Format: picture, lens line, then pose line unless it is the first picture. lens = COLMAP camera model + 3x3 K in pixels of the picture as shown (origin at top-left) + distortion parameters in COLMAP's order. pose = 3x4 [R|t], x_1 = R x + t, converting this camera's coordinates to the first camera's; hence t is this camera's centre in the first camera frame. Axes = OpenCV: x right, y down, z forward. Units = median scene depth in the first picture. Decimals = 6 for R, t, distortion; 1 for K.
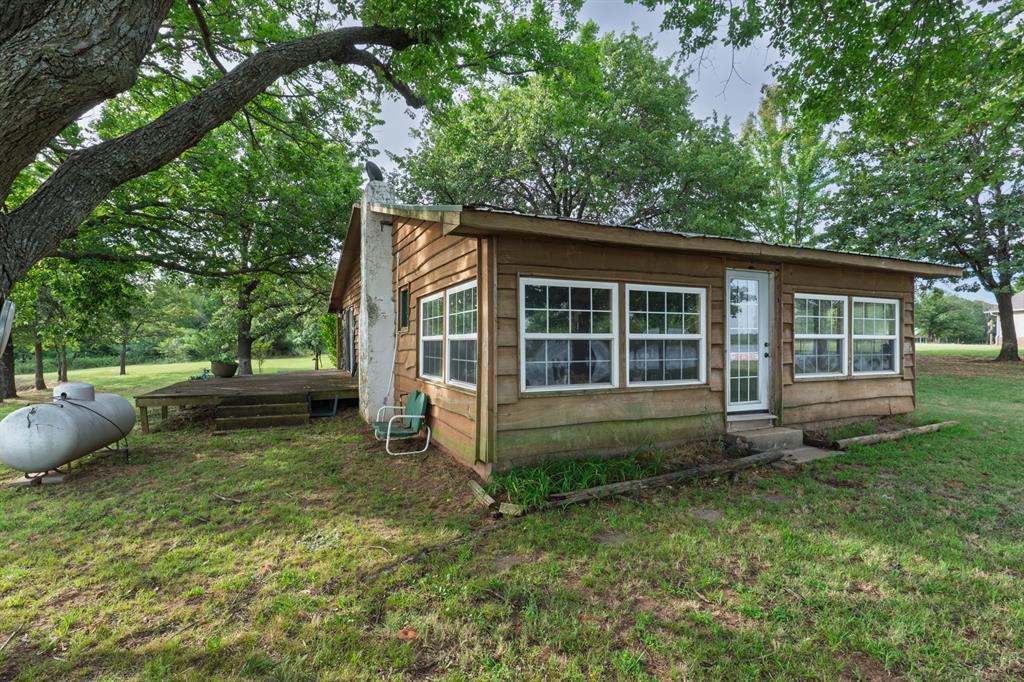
lens RADIAL K [[469.9, 0, 510.4], [0, 469.9, 343.8], [0, 0, 1]] dist [-0.003431, -0.000152]
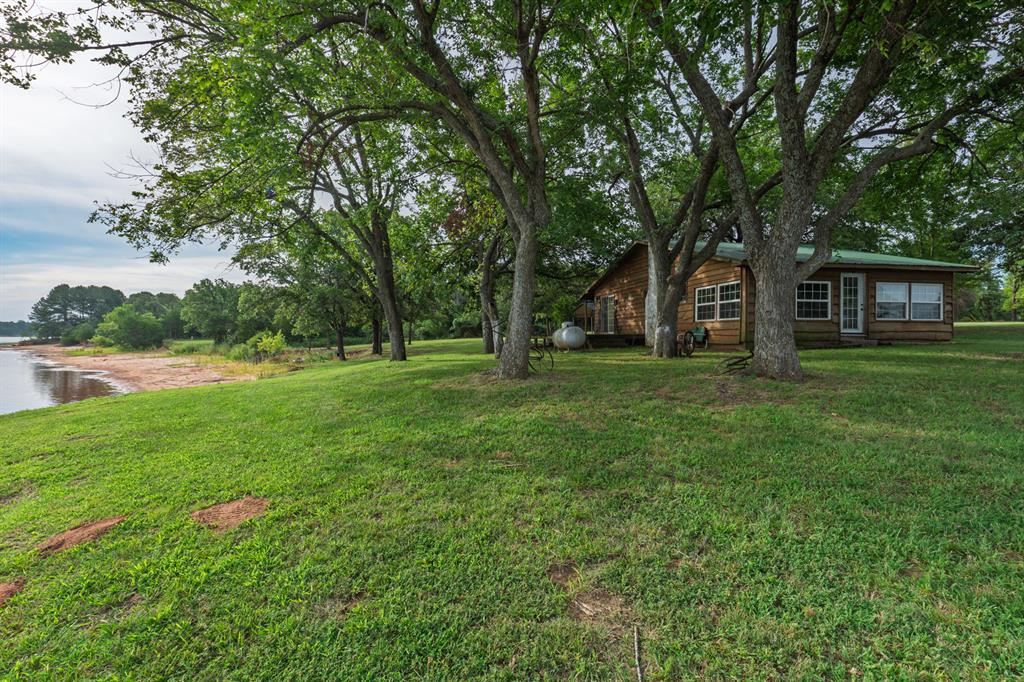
lens RADIAL K [[469.9, 0, 512.3], [0, 469.9, 339.0], [0, 0, 1]] dist [-0.003431, -0.000152]
pose [[0.967900, 0.004858, -0.251289, -0.574033], [-0.003645, 0.999979, 0.005291, 0.175080], [0.251309, -0.004205, 0.967898, -1.776743]]
